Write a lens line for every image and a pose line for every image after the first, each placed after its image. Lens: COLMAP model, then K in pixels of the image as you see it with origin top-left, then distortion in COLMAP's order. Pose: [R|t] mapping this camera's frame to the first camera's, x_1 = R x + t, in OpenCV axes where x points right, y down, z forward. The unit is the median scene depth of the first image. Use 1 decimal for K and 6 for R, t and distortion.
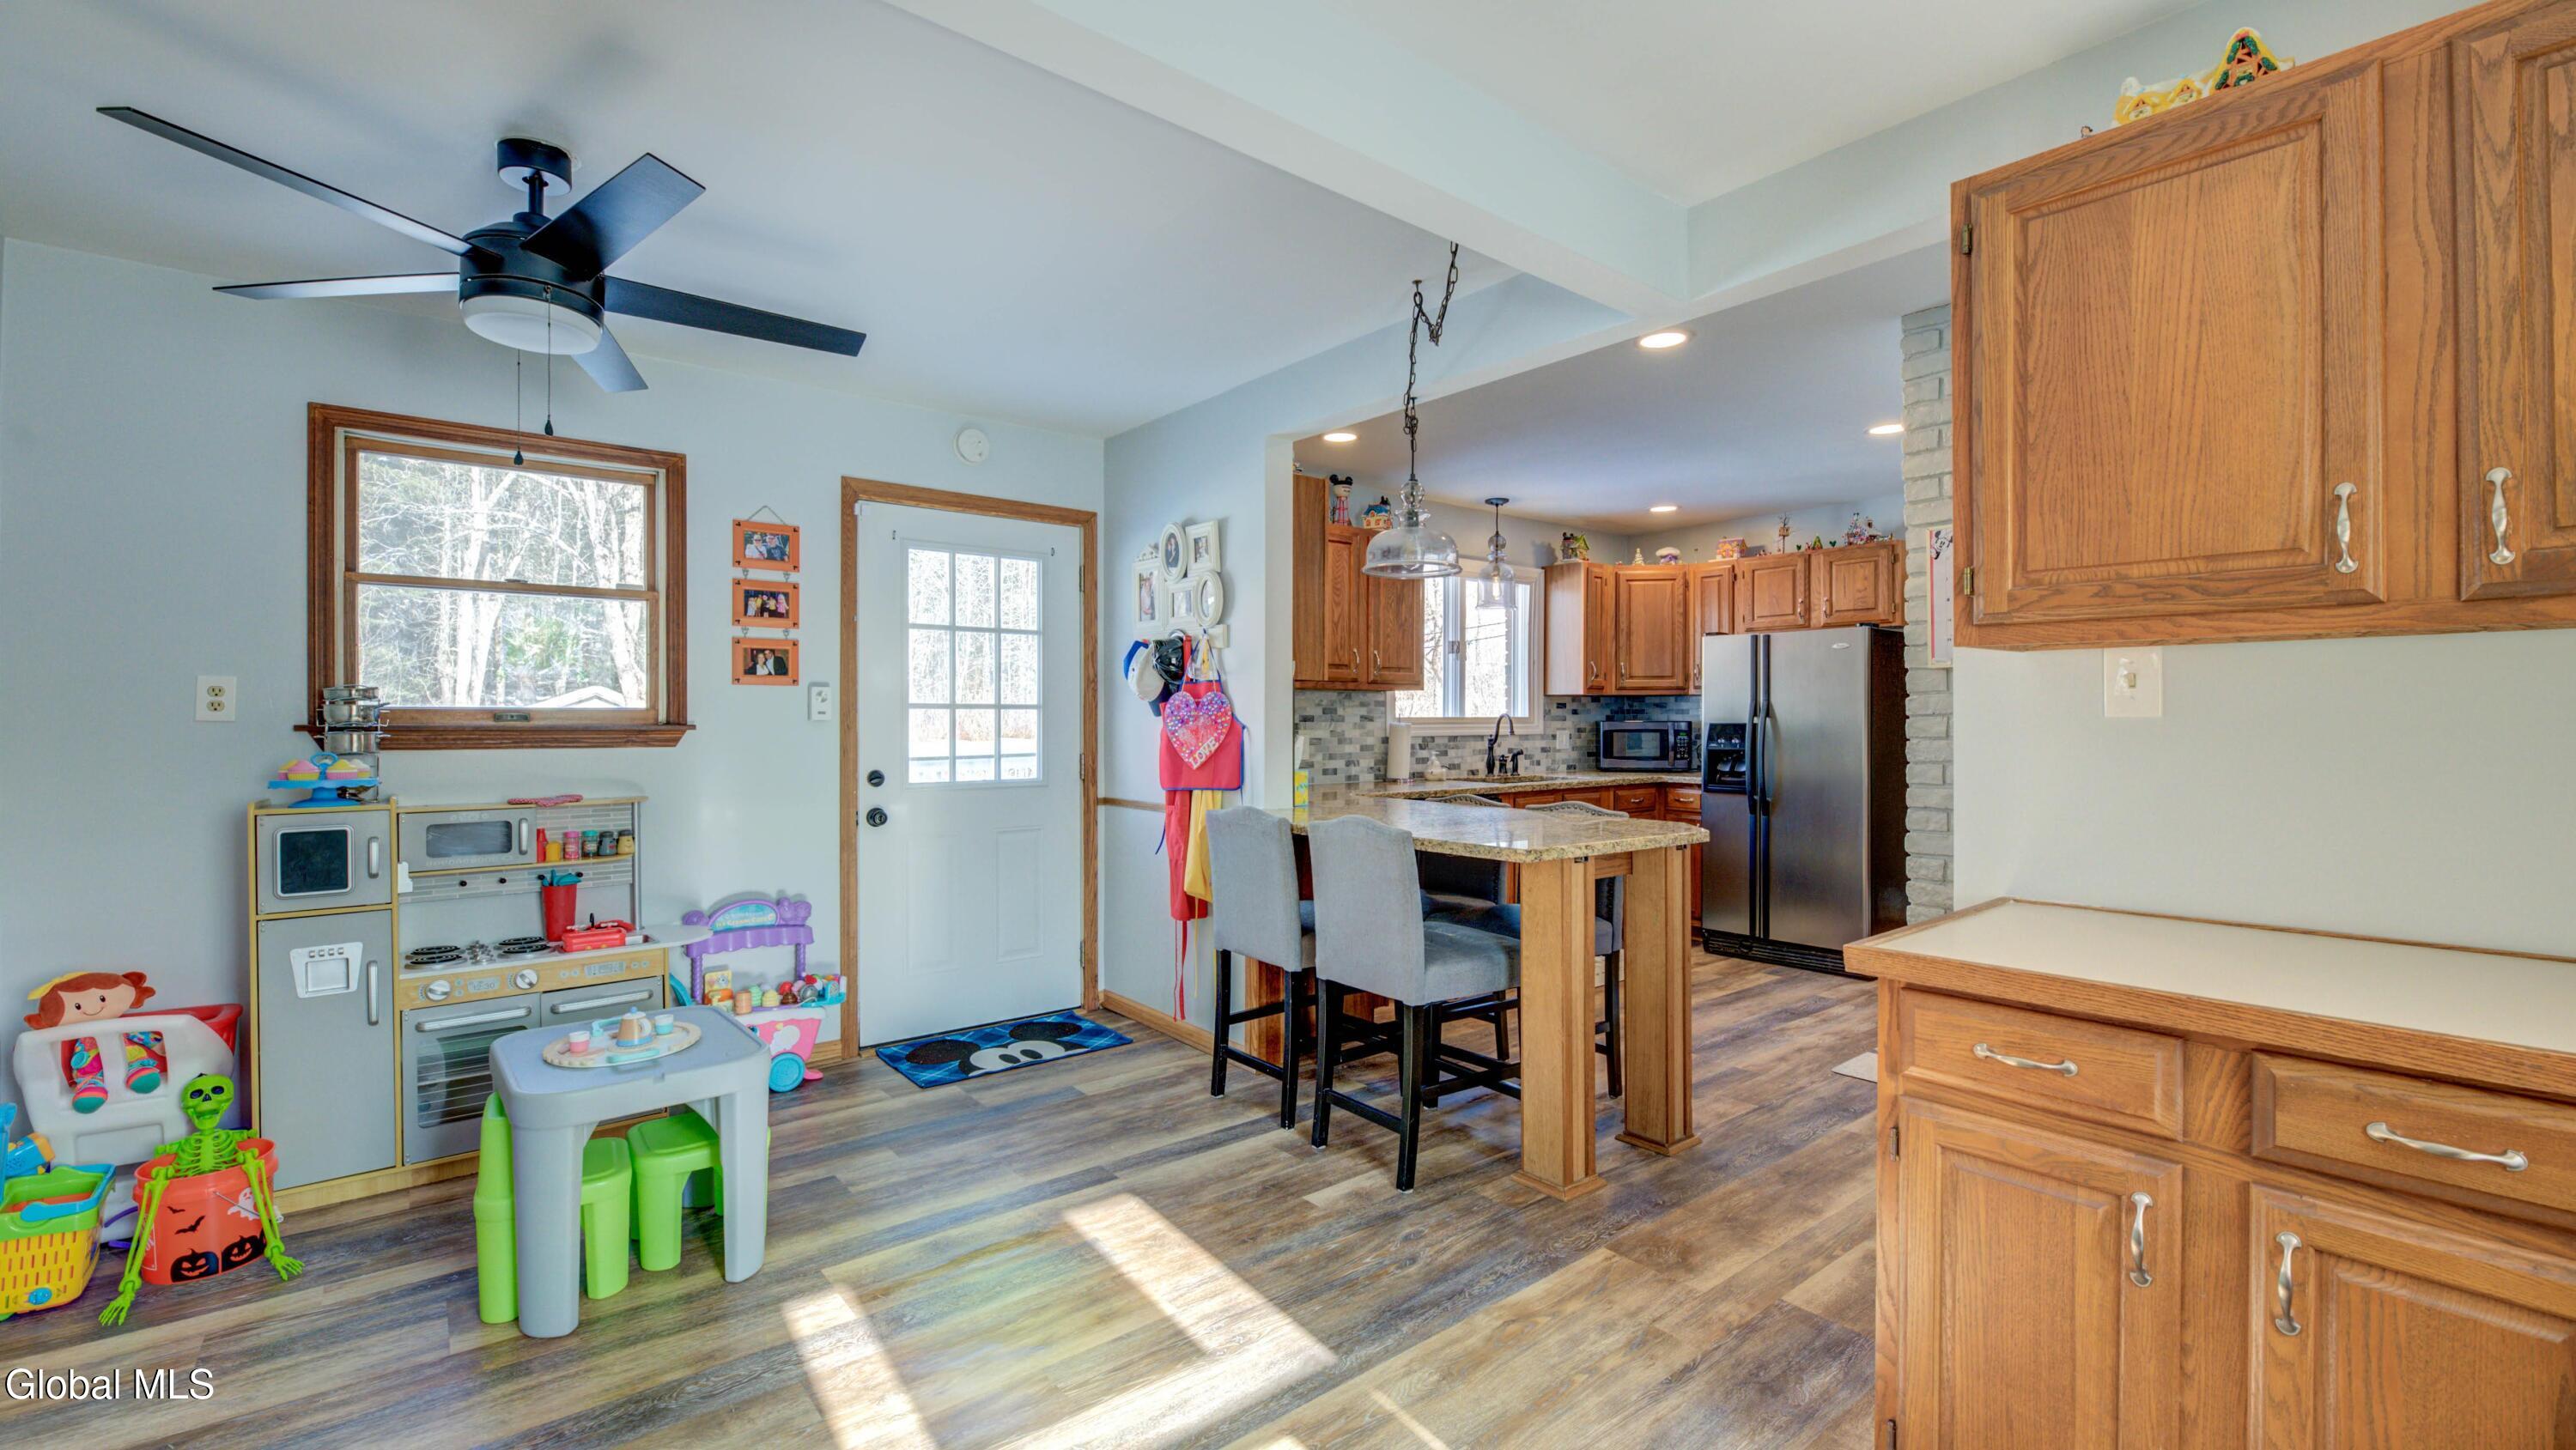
lens RADIAL K [[1058.3, 0, 1244.9], [0, 1058.3, 716.7], [0, 0, 1]] dist [-0.002662, -0.002089]
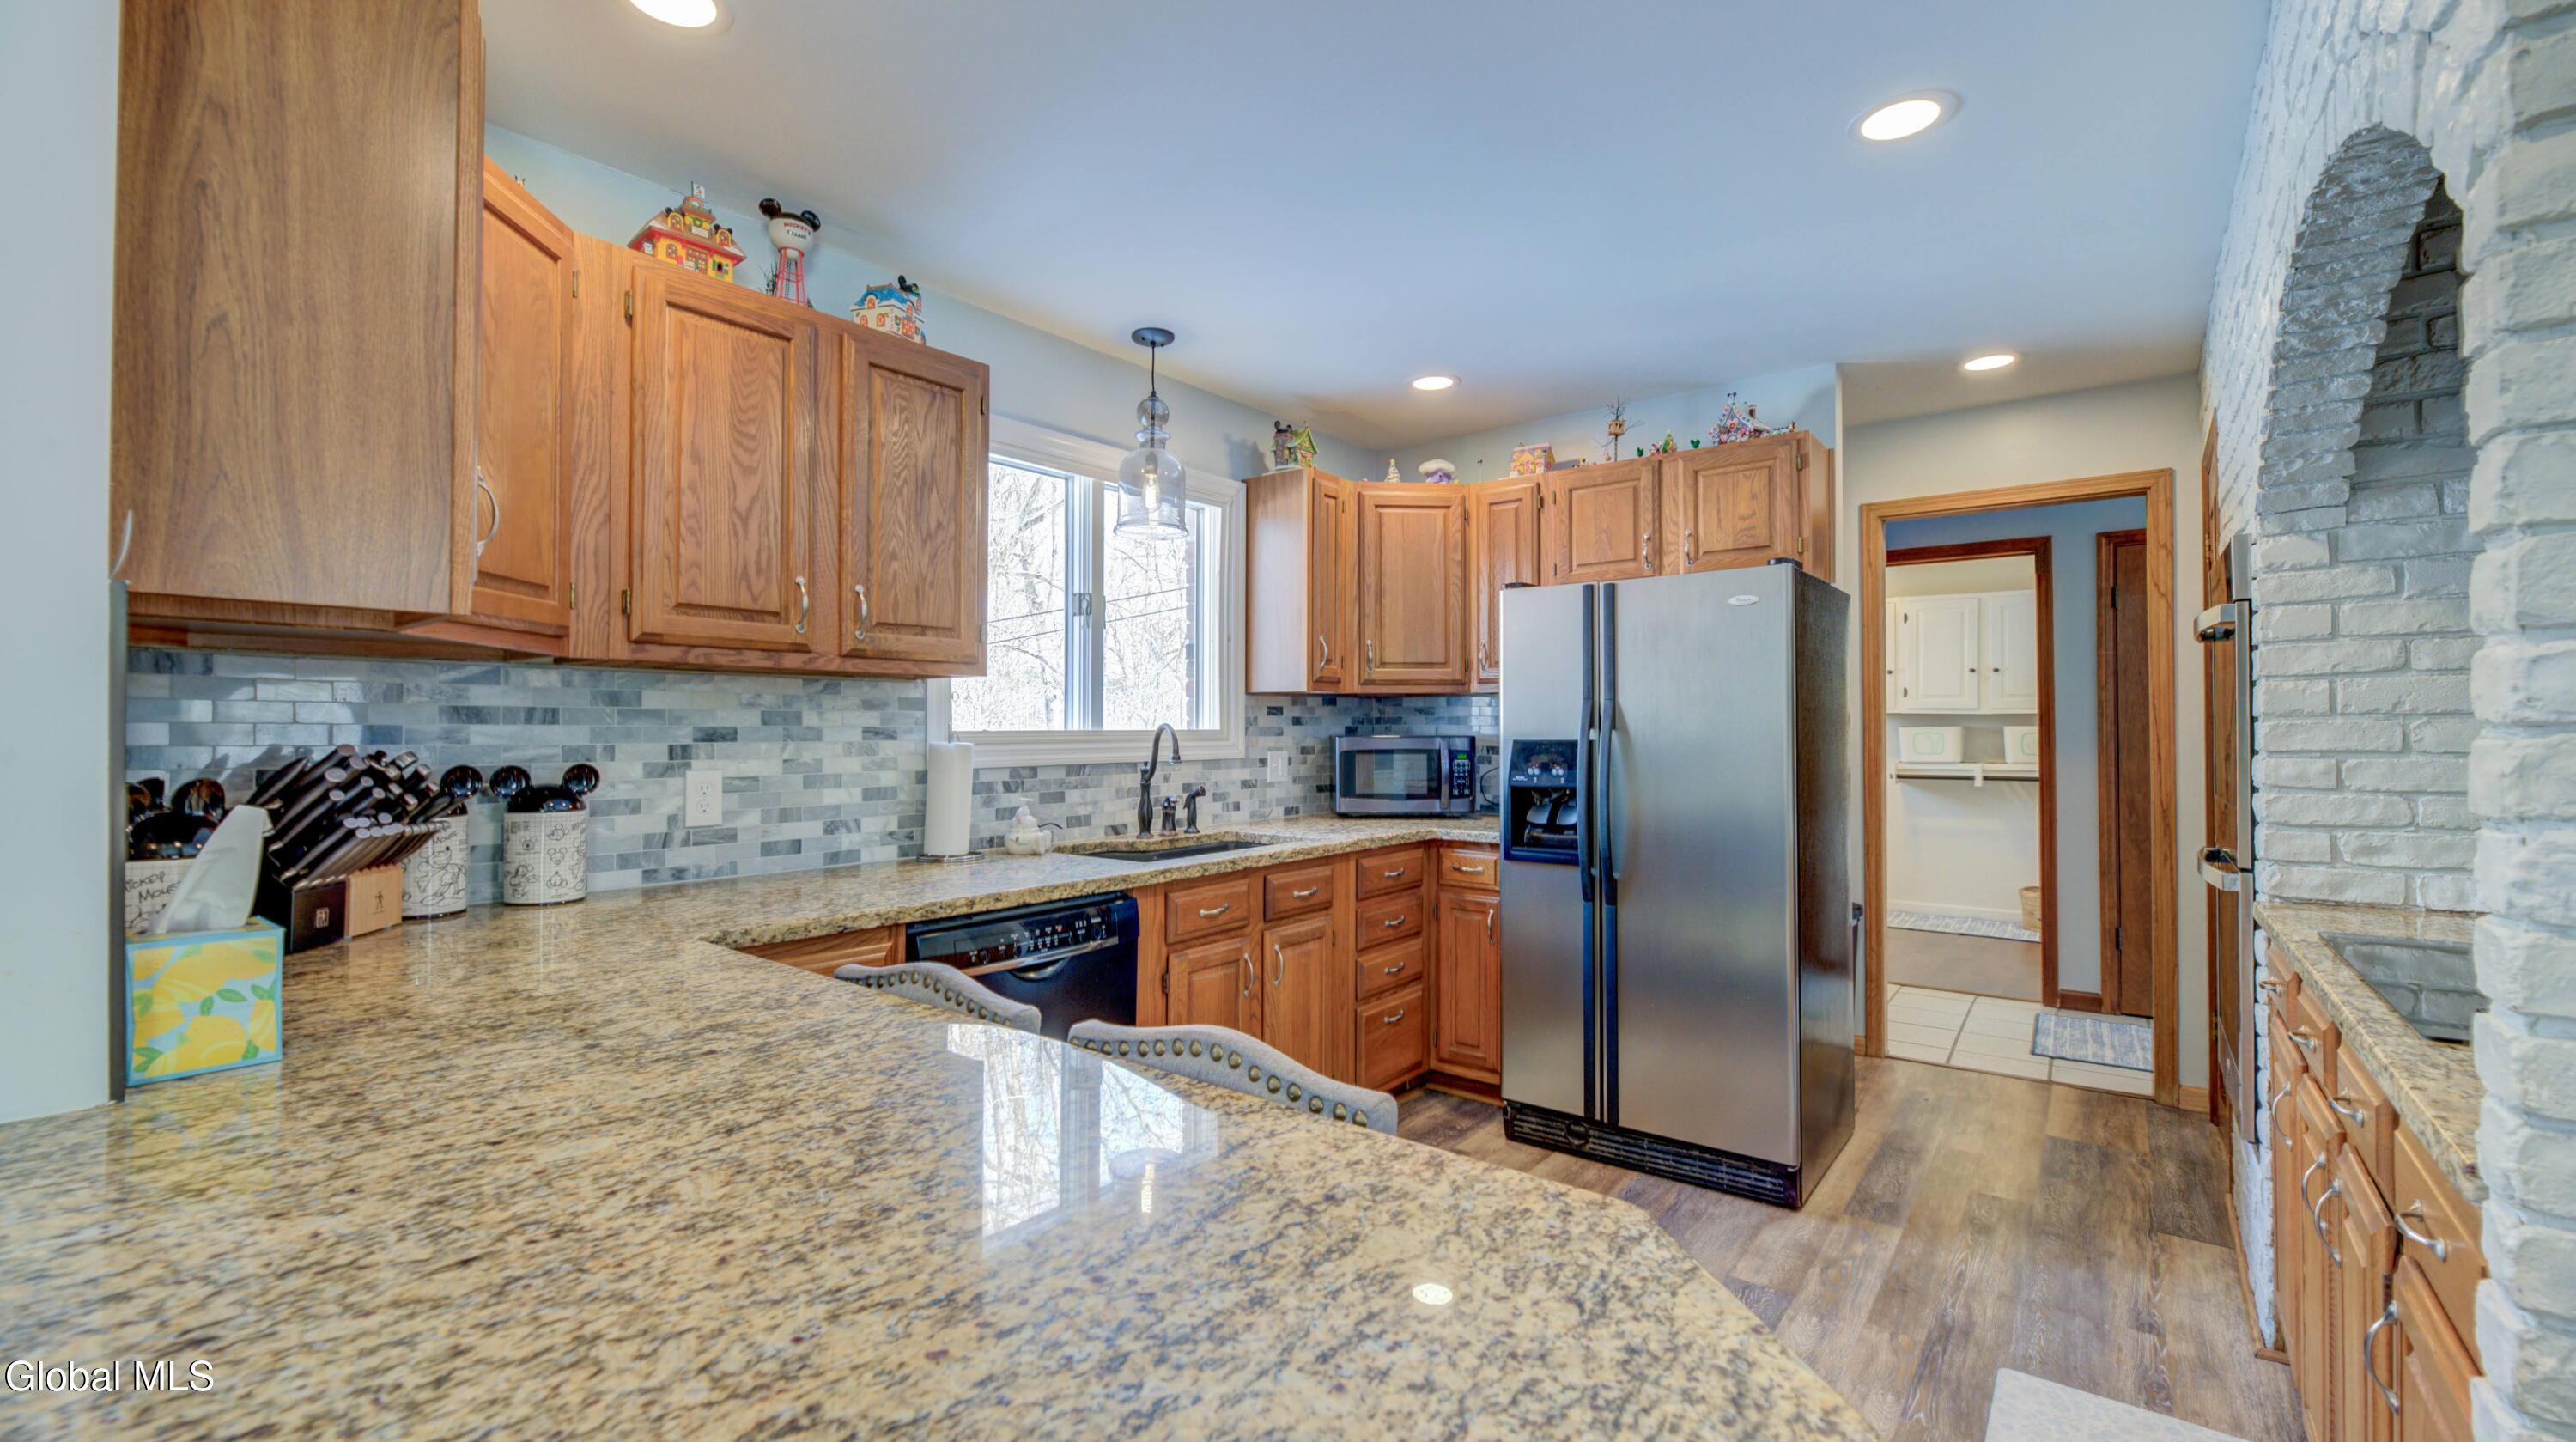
lens RADIAL K [[1058.6, 0, 1290.7], [0, 1058.6, 718.9], [0, 0, 1]] dist [-0.002662, -0.002089]
pose [[0.963648, -0.000036, 0.267174, 0.157301], [0.002646, 0.999952, -0.009409, 0.000064], [-0.267161, 0.009774, 0.963602, 0.444623]]
